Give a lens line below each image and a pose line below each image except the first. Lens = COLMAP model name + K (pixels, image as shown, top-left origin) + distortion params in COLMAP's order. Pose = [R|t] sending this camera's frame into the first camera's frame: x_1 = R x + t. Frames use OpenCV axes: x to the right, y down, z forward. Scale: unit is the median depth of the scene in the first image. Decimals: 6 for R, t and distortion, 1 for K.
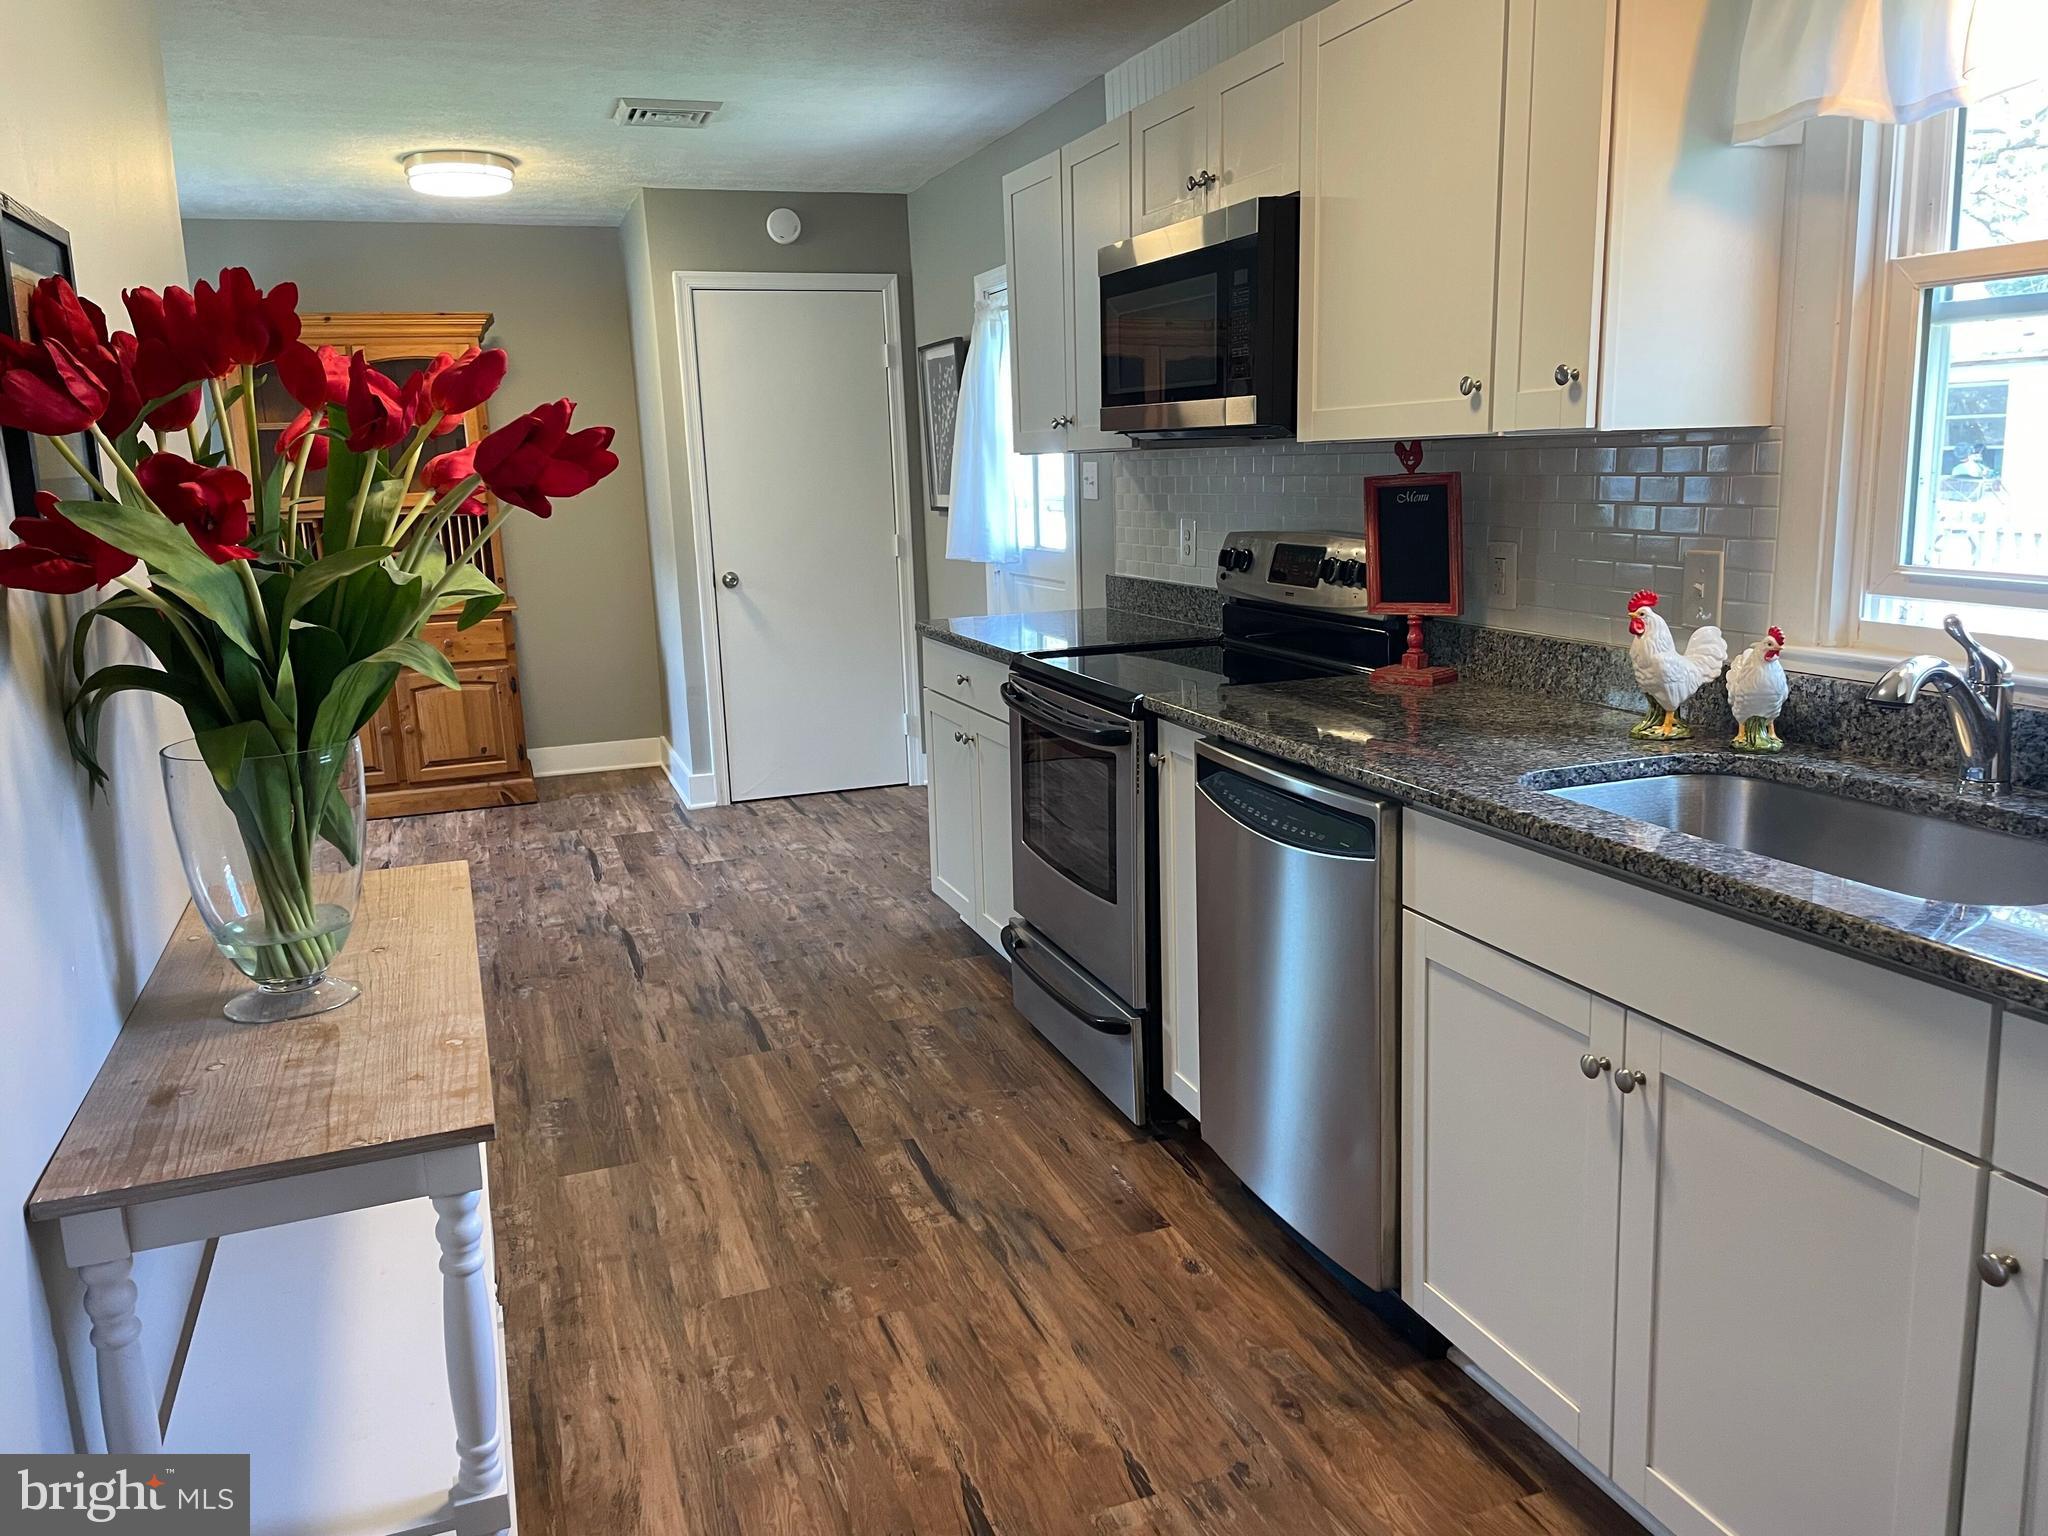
lens RADIAL K [[1547.7, 0, 1026.1], [0, 1547.7, 753.0], [0, 0, 1]] dist [0.088844, -0.094289]
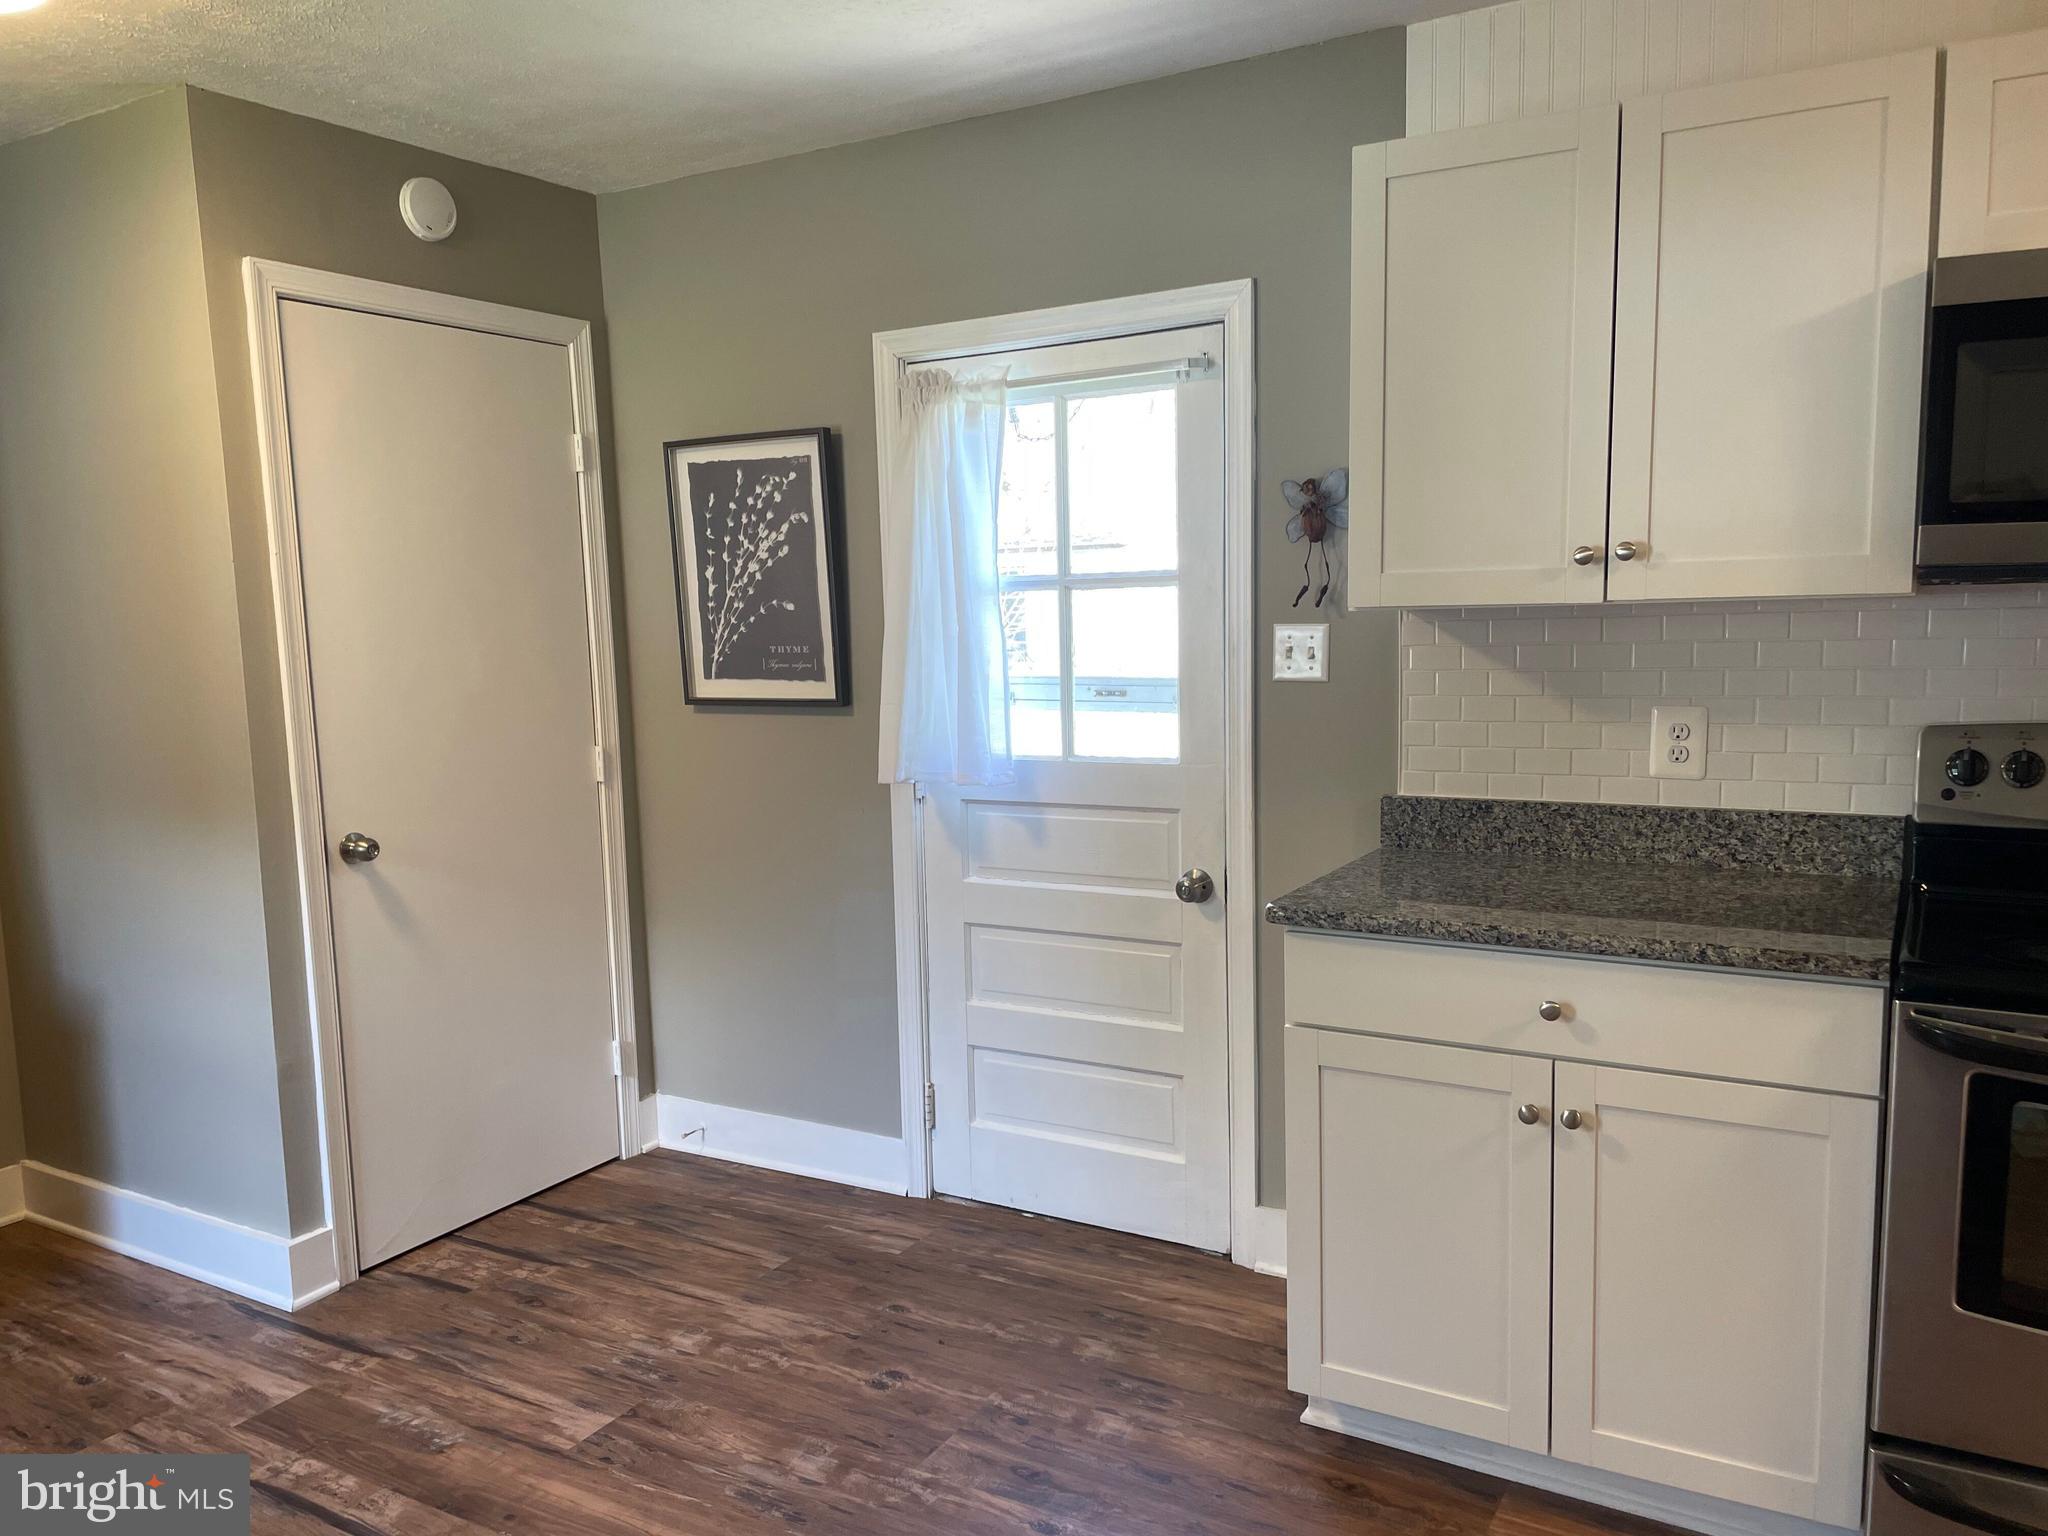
lens RADIAL K [[1547.7, 0, 1023.0], [0, 1547.7, 788.6], [0, 0, 1]] dist [0.088844, -0.094289]
pose [[0.774627, -0.065928, 0.628972, -0.403281], [0.120600, 0.991700, -0.044580, -0.093921], [-0.620813, 0.110387, 0.776148, 0.519238]]
